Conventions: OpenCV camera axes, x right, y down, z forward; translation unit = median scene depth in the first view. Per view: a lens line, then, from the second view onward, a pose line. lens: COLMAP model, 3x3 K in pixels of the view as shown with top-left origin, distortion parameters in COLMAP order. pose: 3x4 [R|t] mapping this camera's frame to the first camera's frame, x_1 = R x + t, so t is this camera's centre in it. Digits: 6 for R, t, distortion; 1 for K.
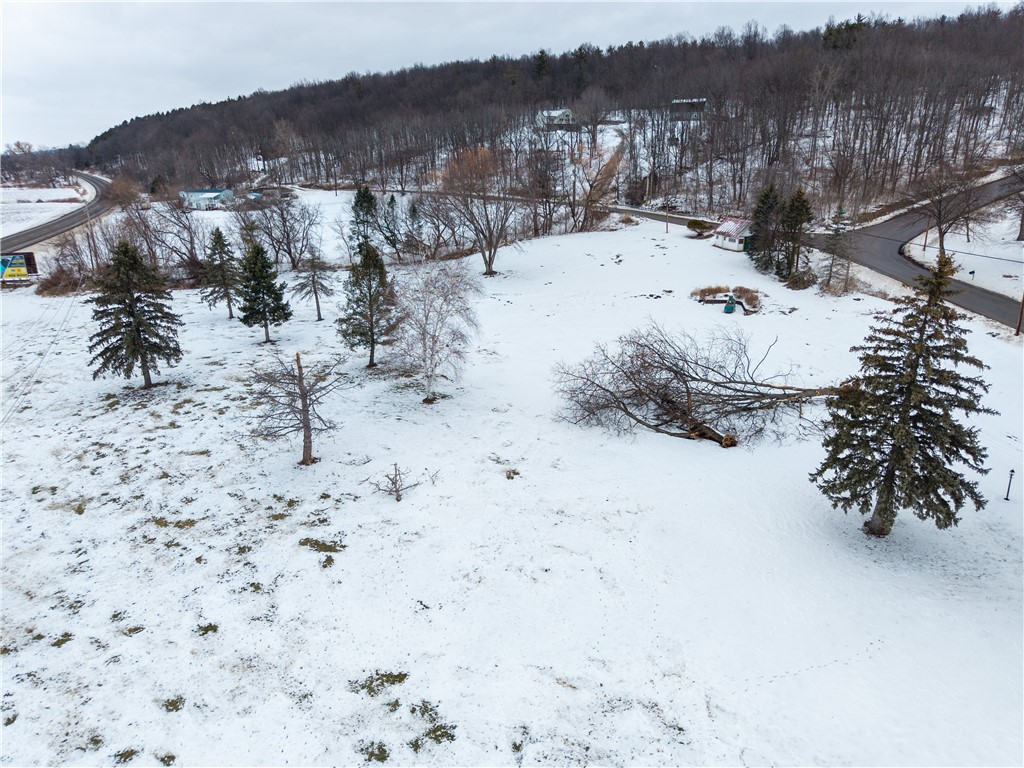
lens RADIAL K [[682.9, 0, 513.1], [0, 682.9, 384.2], [0, 0, 1]] dist [0.016308, -0.017940]
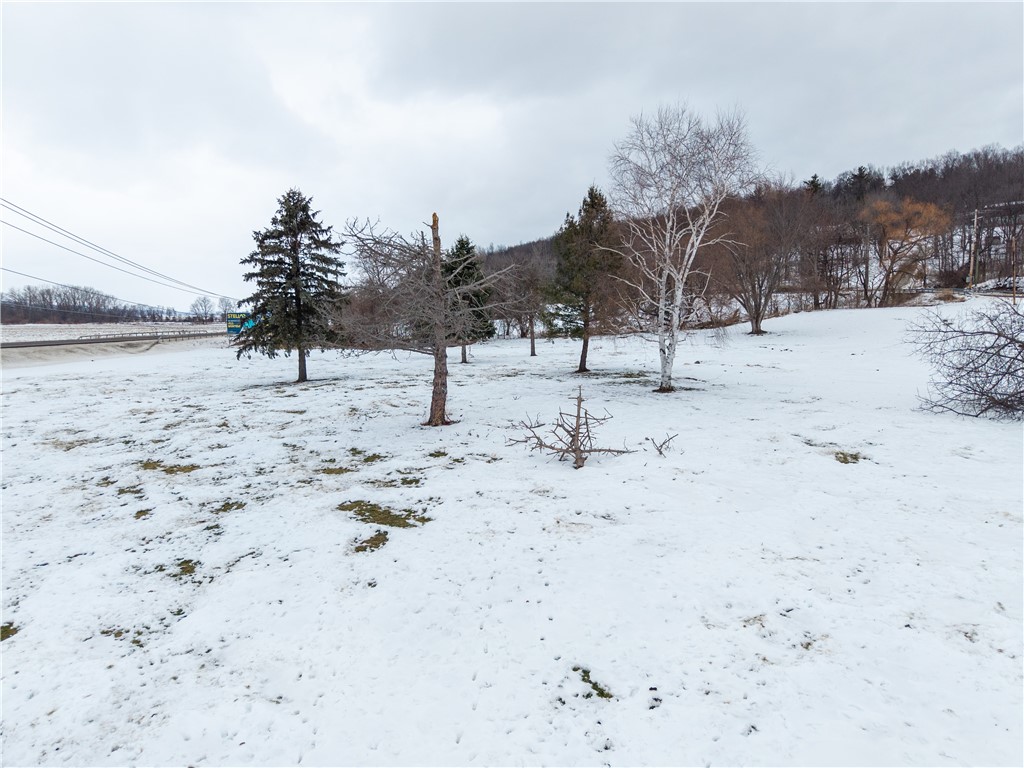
lens RADIAL K [[682.9, 0, 514.3], [0, 682.9, 387.0], [0, 0, 1]] dist [0.016308, -0.017940]
pose [[0.937903, 0.041631, -0.344390, -0.058143], [-0.115486, 0.973615, -0.196817, 0.216550], [0.327110, 0.224367, 0.917964, 0.582837]]
